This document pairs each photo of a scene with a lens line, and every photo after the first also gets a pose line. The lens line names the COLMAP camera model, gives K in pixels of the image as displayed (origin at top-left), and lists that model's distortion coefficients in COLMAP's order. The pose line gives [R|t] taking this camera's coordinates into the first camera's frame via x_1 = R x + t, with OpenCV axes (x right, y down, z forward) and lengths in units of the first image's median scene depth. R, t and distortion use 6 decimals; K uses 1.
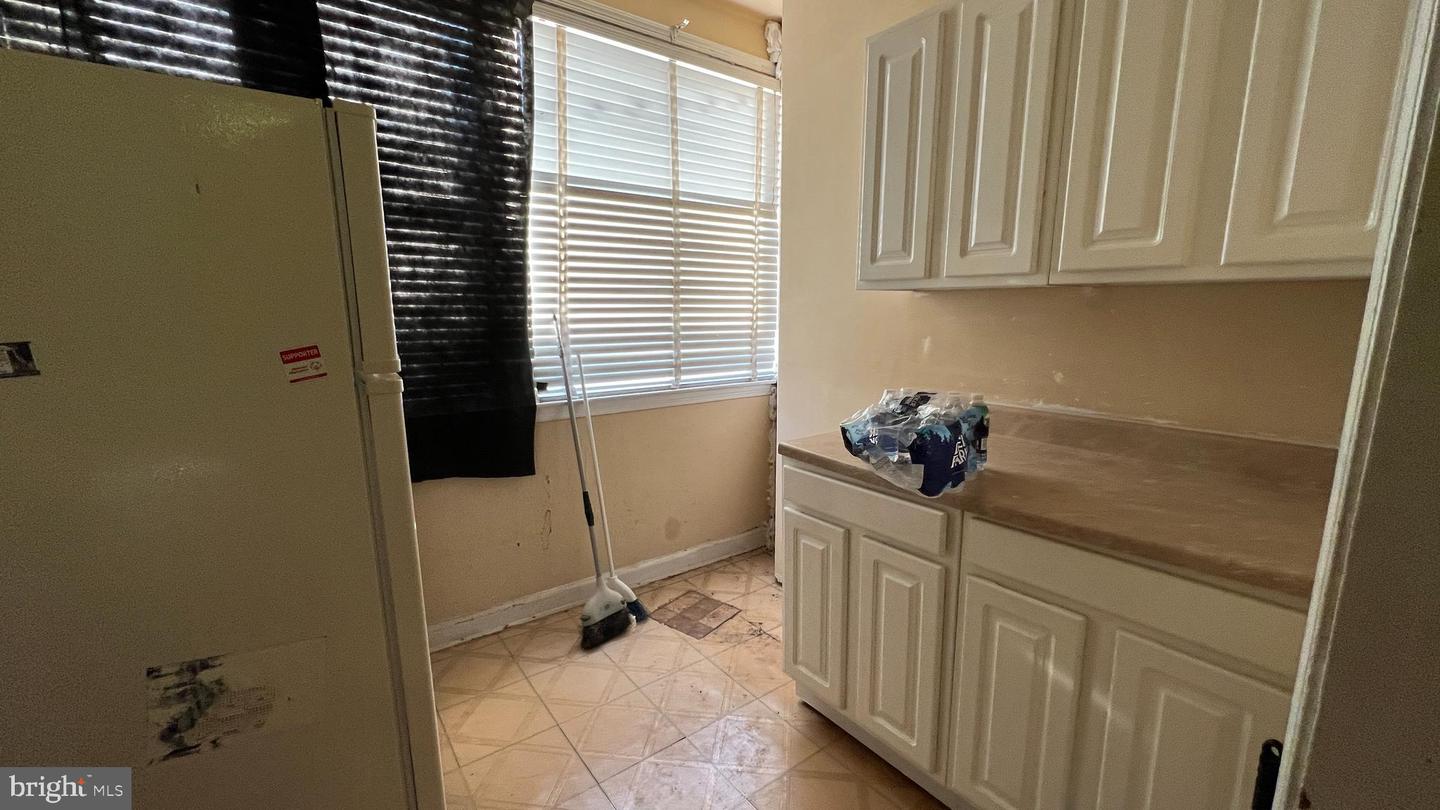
lens RADIAL K [[576.9, 0, 718.6], [0, 576.9, 409.3], [0, 0, 1]] dist [0.000531, 0.000635]
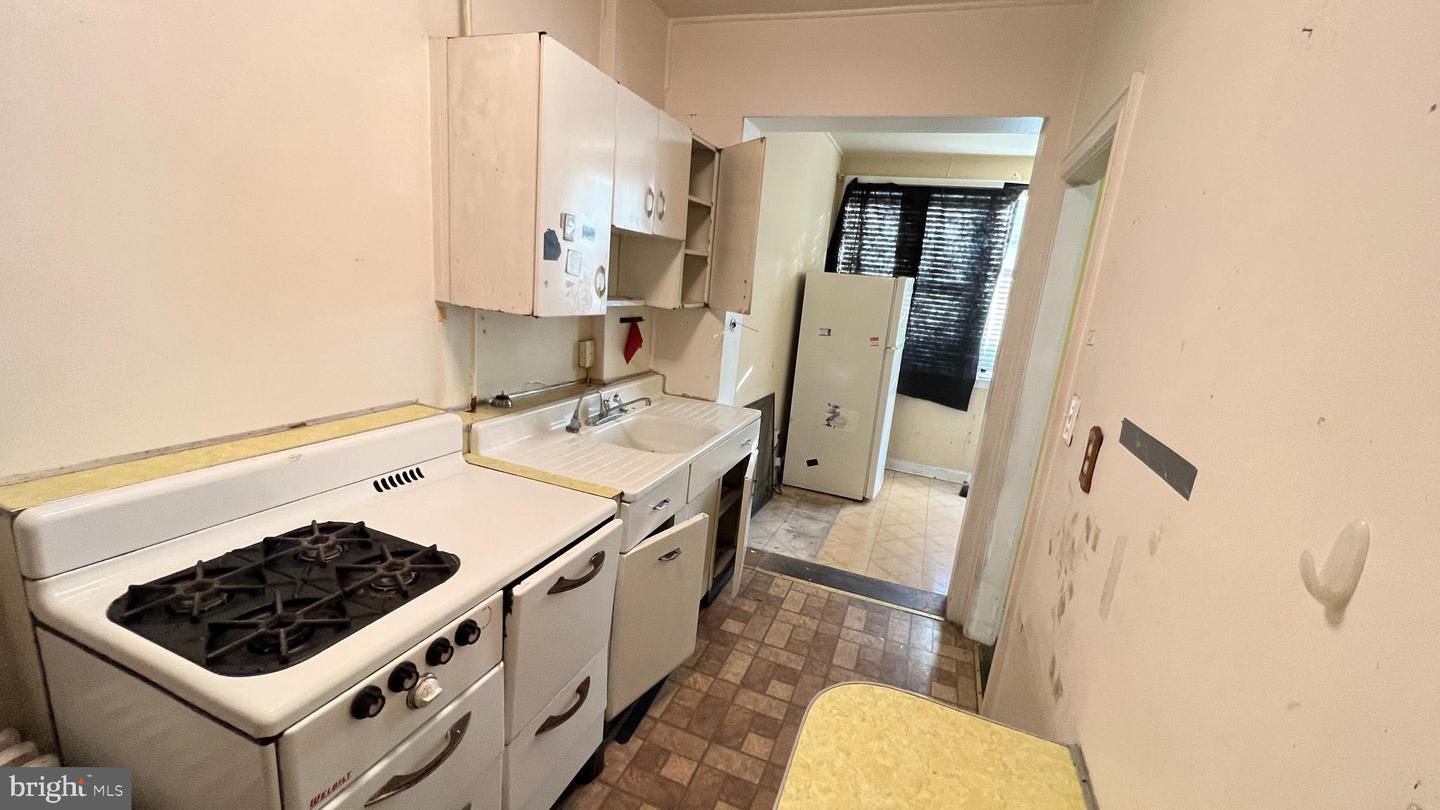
lens RADIAL K [[576.9, 0, 718.6], [0, 576.9, 409.3], [0, 0, 1]] dist [0.000531, 0.000635]
pose [[0.520182, 0.233564, -0.821498, 1.069476], [-0.233883, 0.964066, 0.126000, 0.061885], [0.821407, 0.126591, 0.556116, -1.032623]]
